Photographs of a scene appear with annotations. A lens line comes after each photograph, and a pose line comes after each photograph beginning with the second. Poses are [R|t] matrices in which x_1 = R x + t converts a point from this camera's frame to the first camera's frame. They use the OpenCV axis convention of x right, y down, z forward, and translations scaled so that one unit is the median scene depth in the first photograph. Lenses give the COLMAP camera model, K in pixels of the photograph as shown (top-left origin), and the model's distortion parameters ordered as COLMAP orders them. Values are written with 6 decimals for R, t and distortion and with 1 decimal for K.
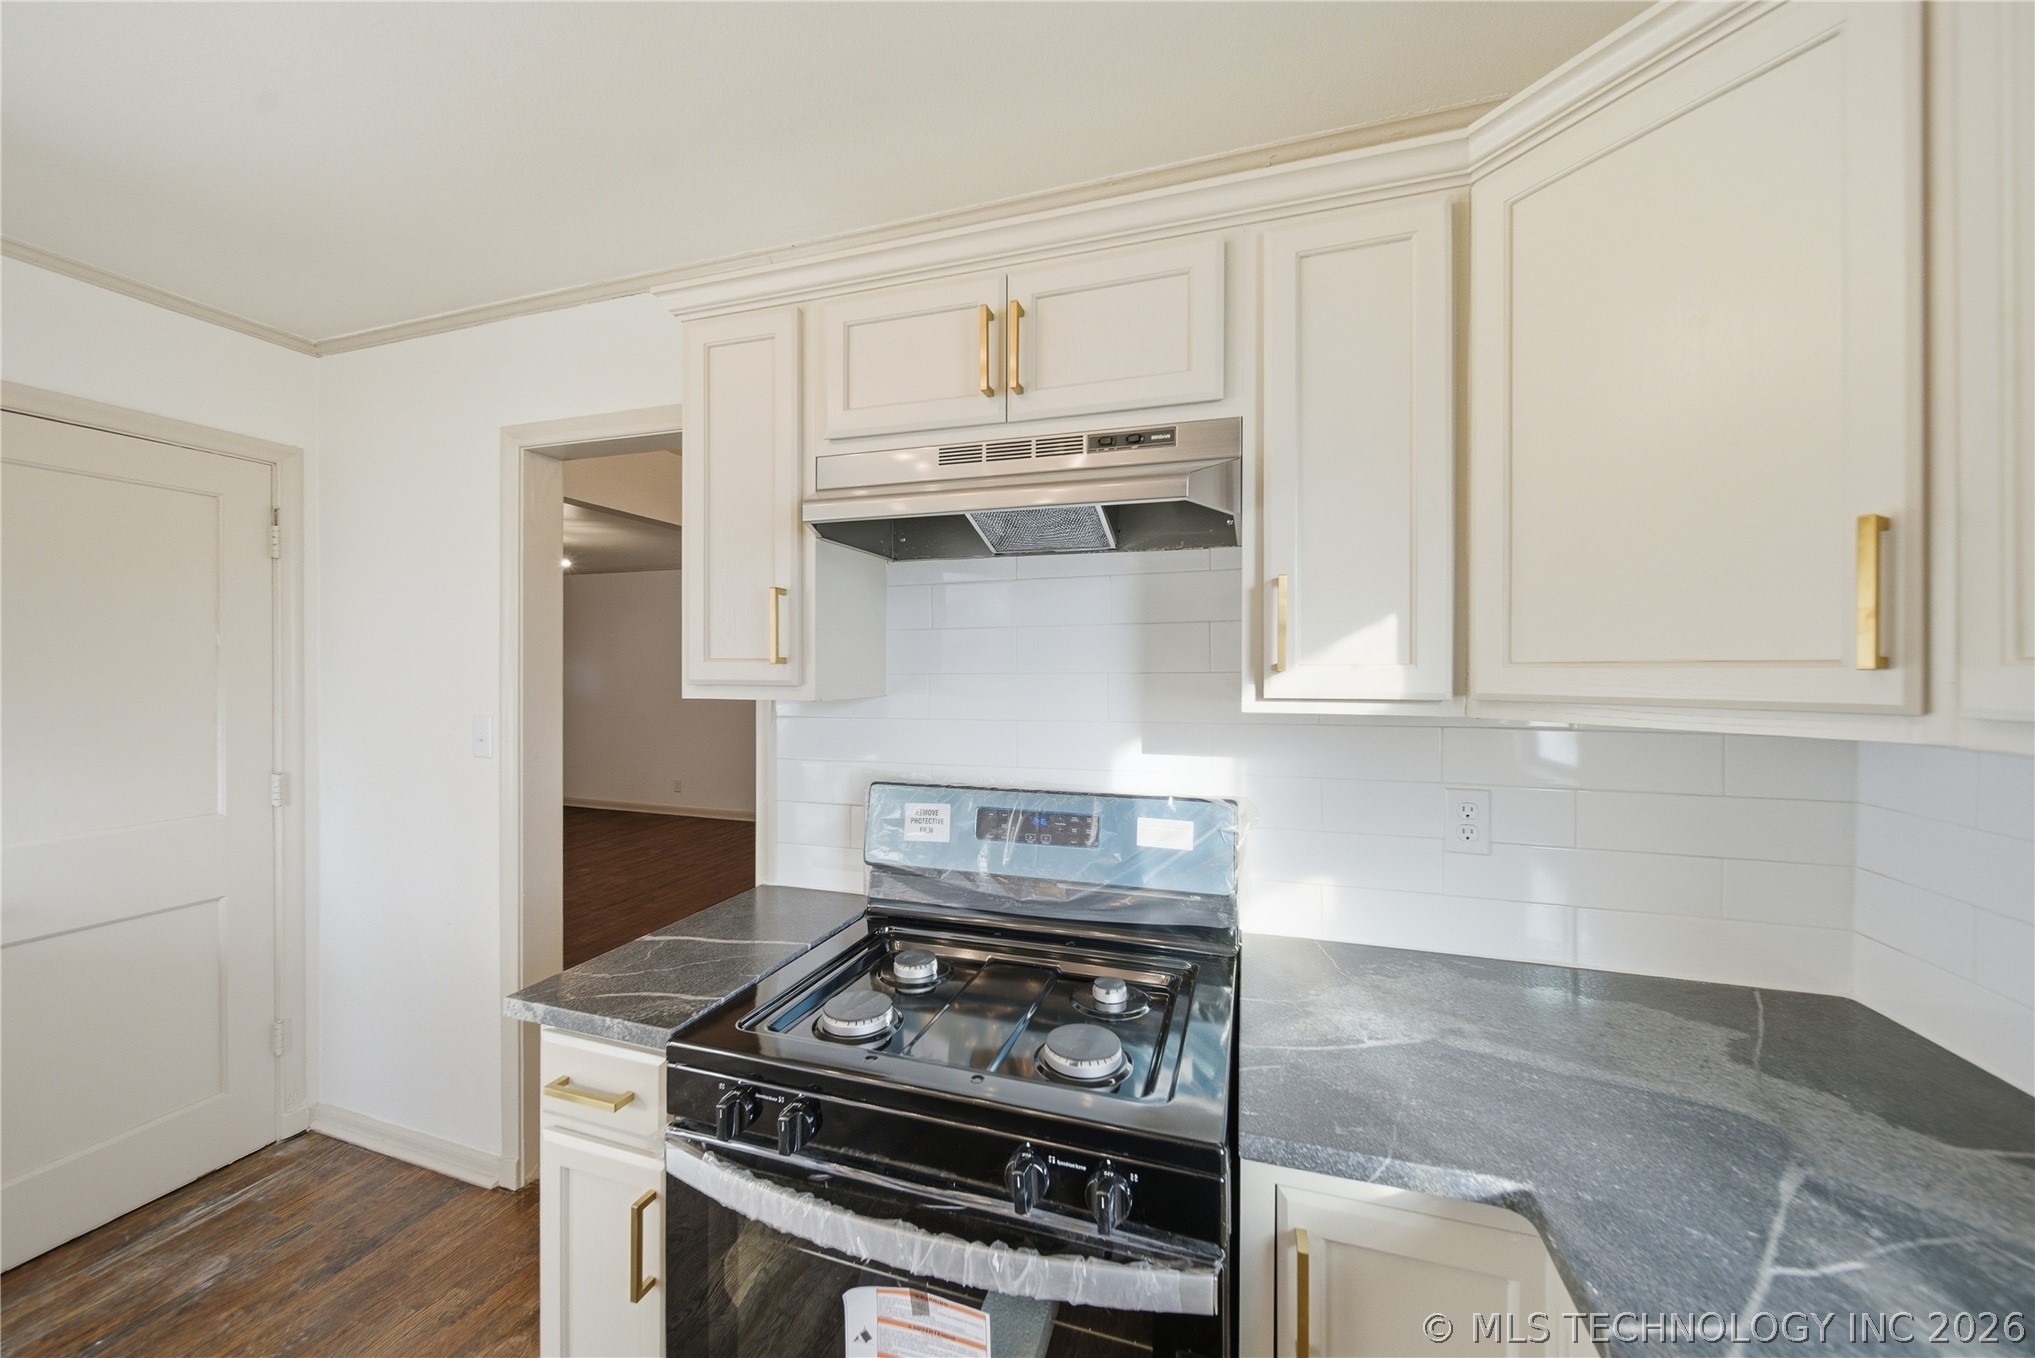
lens RADIAL K [[727.8, 0, 1007.0], [0, 727.8, 672.5], [0, 0, 1]] dist [-0.000841, -0.000326]
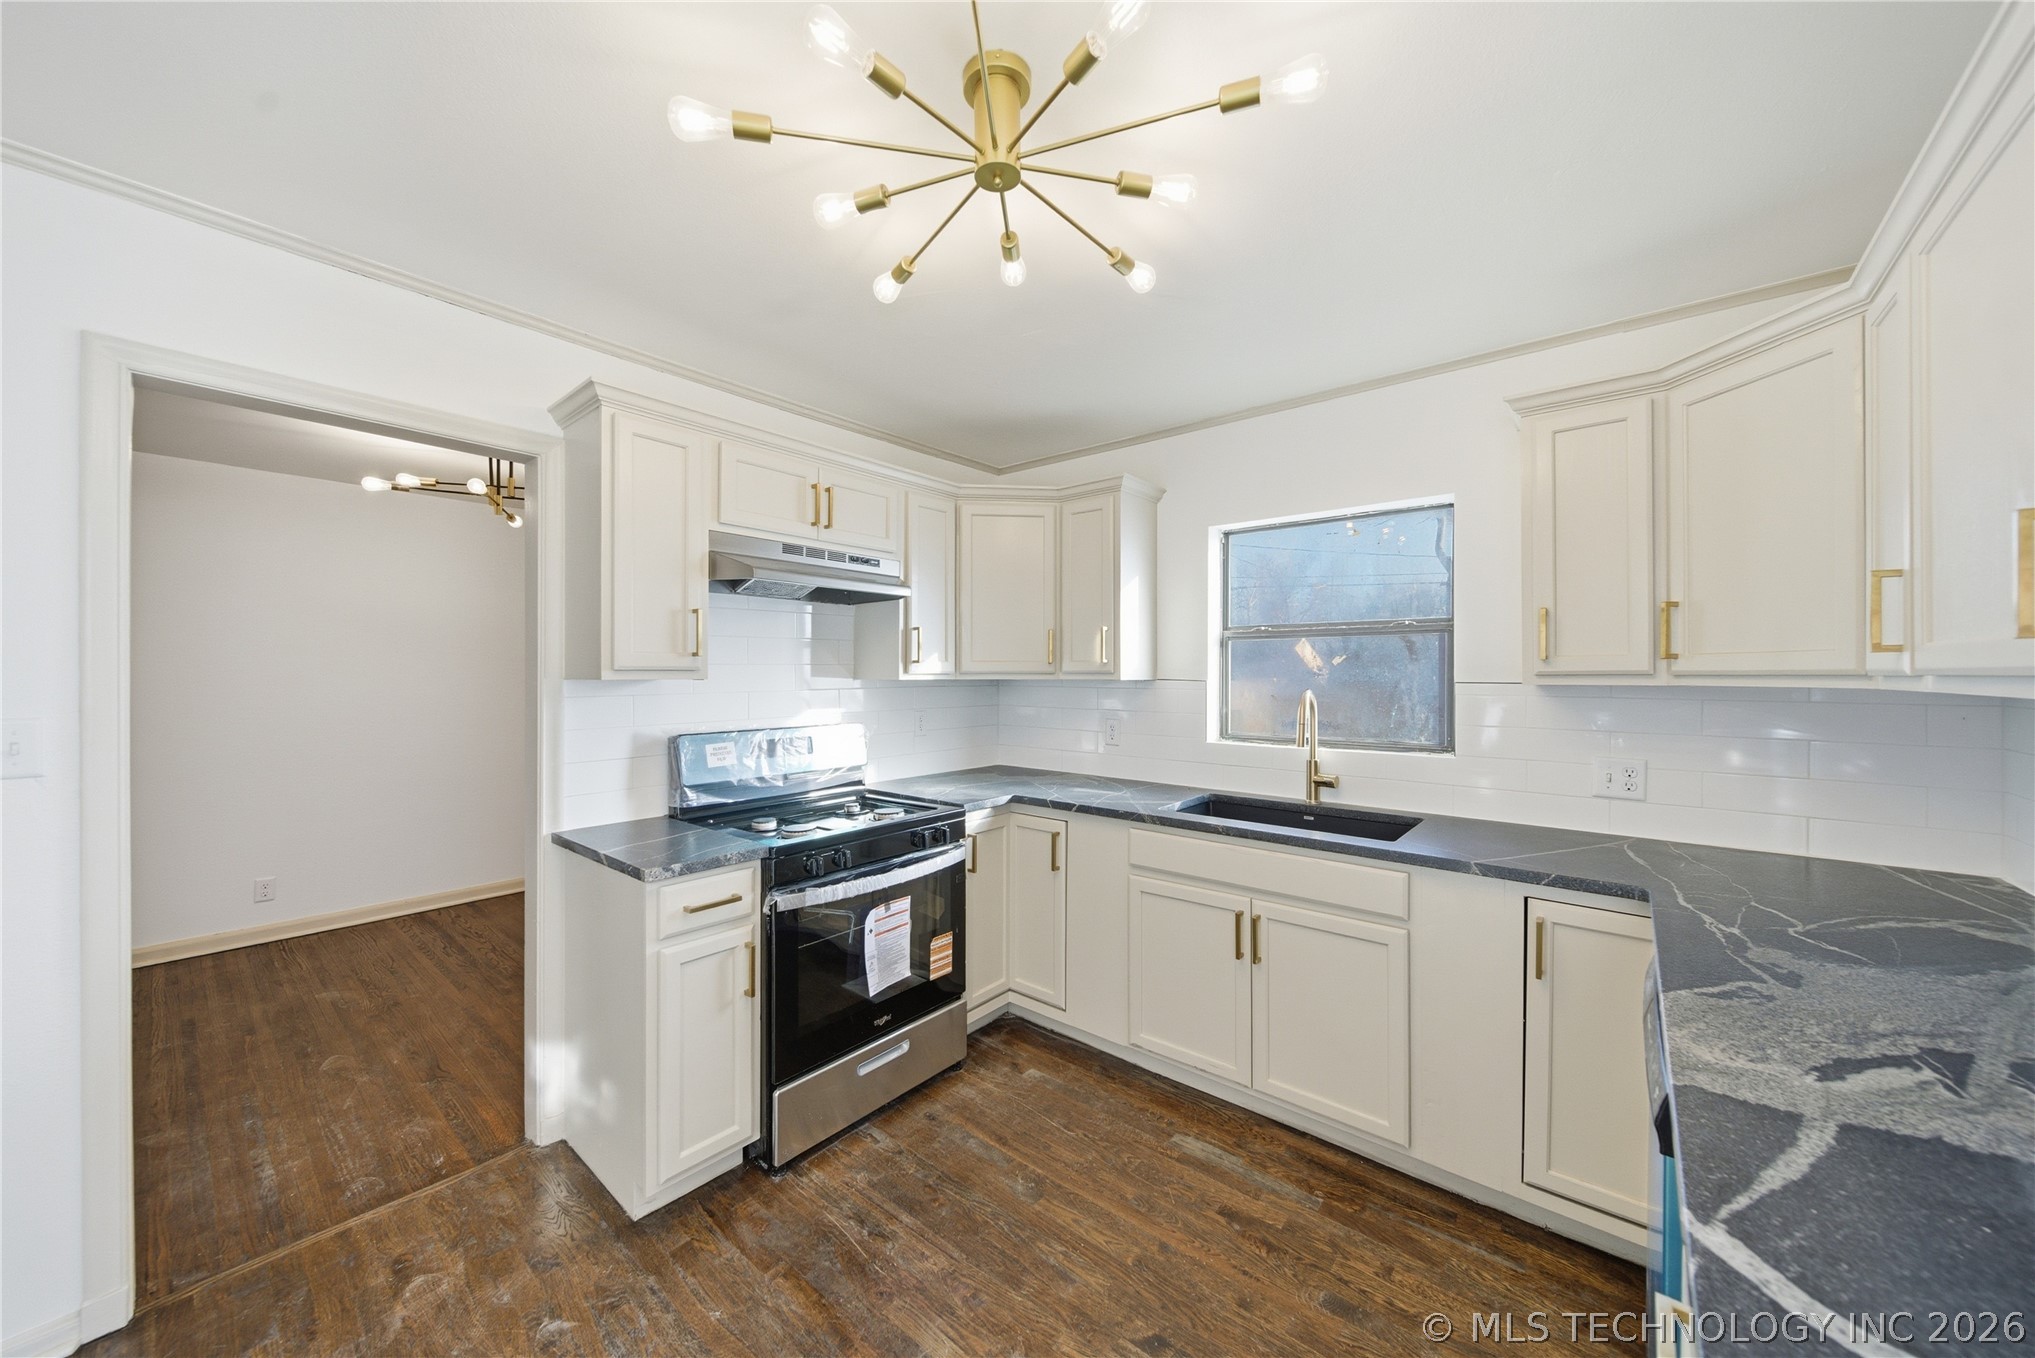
lens RADIAL K [[727.8, 0, 1007.0], [0, 727.8, 672.5], [0, 0, 1]] dist [-0.000841, -0.000326]
pose [[0.387619, -0.003759, 0.921812, -1.822673], [0.002263, 0.999993, 0.003127, 0.024333], [-0.921817, 0.000874, 0.387624, -0.304622]]
